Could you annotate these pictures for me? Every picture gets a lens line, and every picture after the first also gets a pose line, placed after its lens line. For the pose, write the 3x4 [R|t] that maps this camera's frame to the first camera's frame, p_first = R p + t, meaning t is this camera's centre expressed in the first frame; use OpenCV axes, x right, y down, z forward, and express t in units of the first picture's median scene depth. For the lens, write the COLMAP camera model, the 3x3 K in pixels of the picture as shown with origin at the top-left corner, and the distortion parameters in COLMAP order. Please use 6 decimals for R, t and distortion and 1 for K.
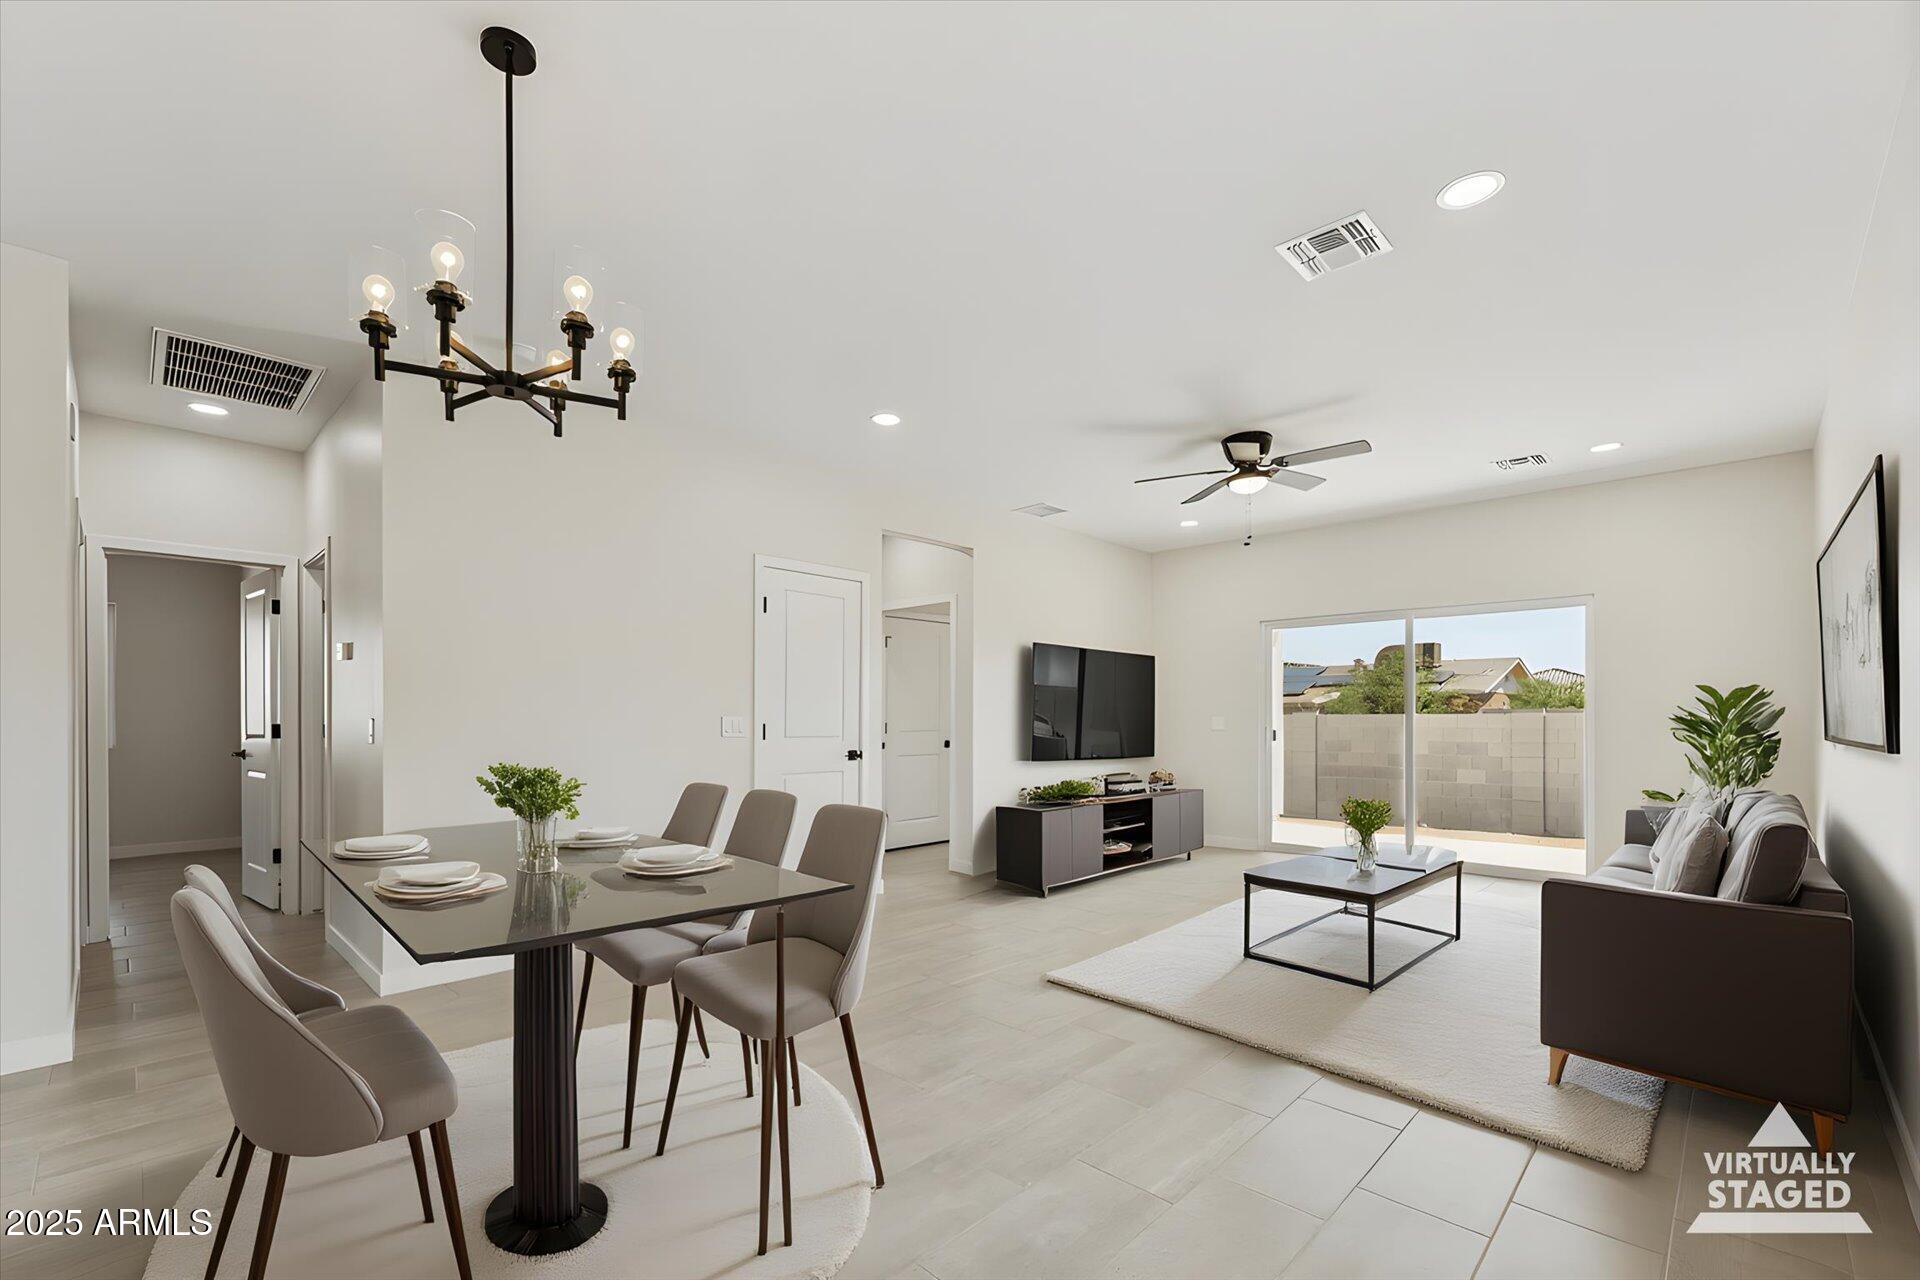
lens RADIAL K [[795.9, 0, 984.3], [0, 795.9, 723.7], [0, 0, 1]] dist [0.015652, 0.000300]
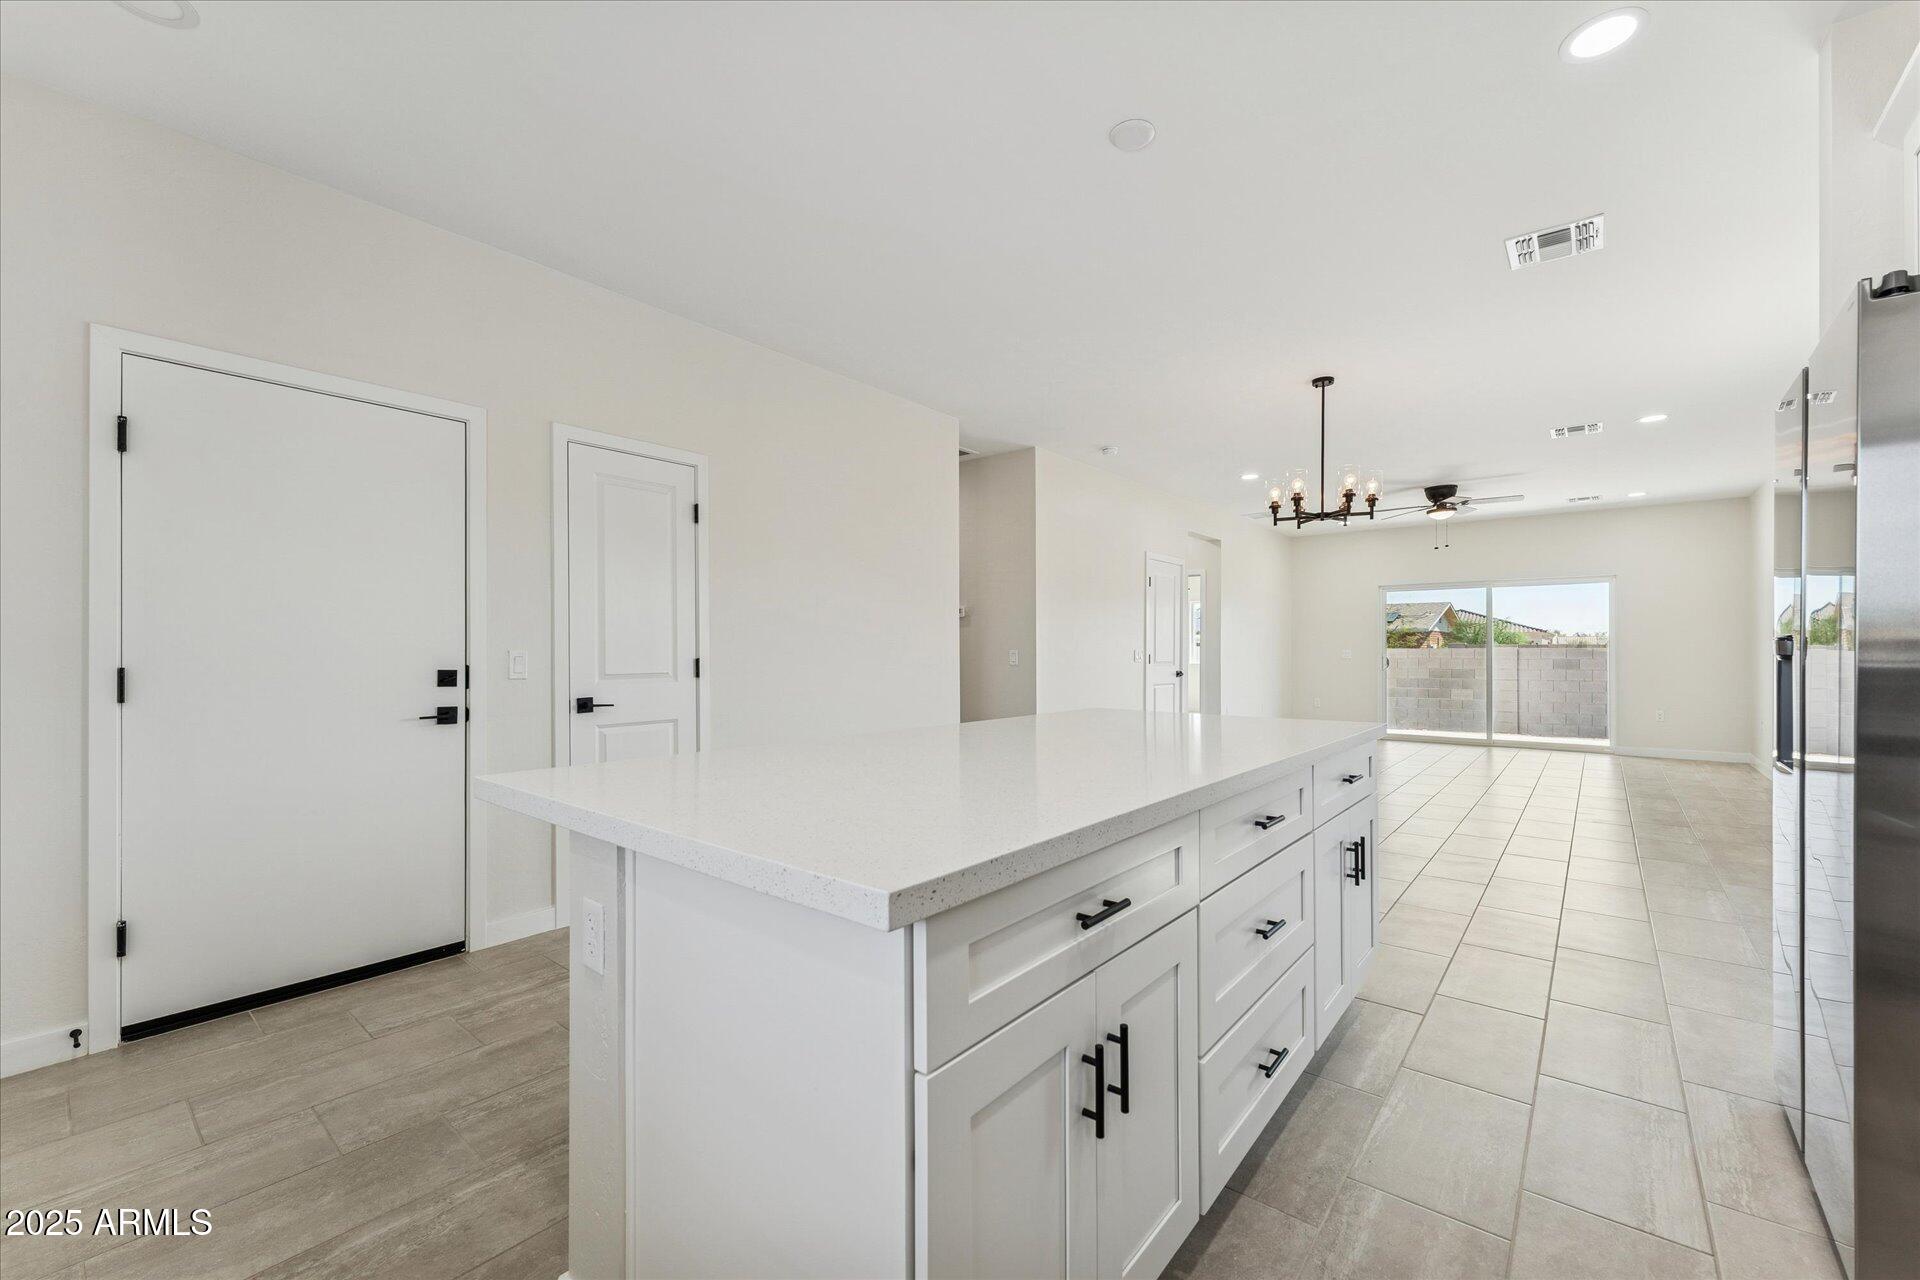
lens RADIAL K [[756.0, 0, 928.4], [0, 756.0, 663.4], [0, 0, 1]] dist [0.006427, -0.000048]
pose [[0.998820, 0.000691, 0.048558, -0.742934], [-0.001157, 0.999954, 0.009572, 0.004713], [-0.048549, -0.009617, 0.998775, -0.501284]]
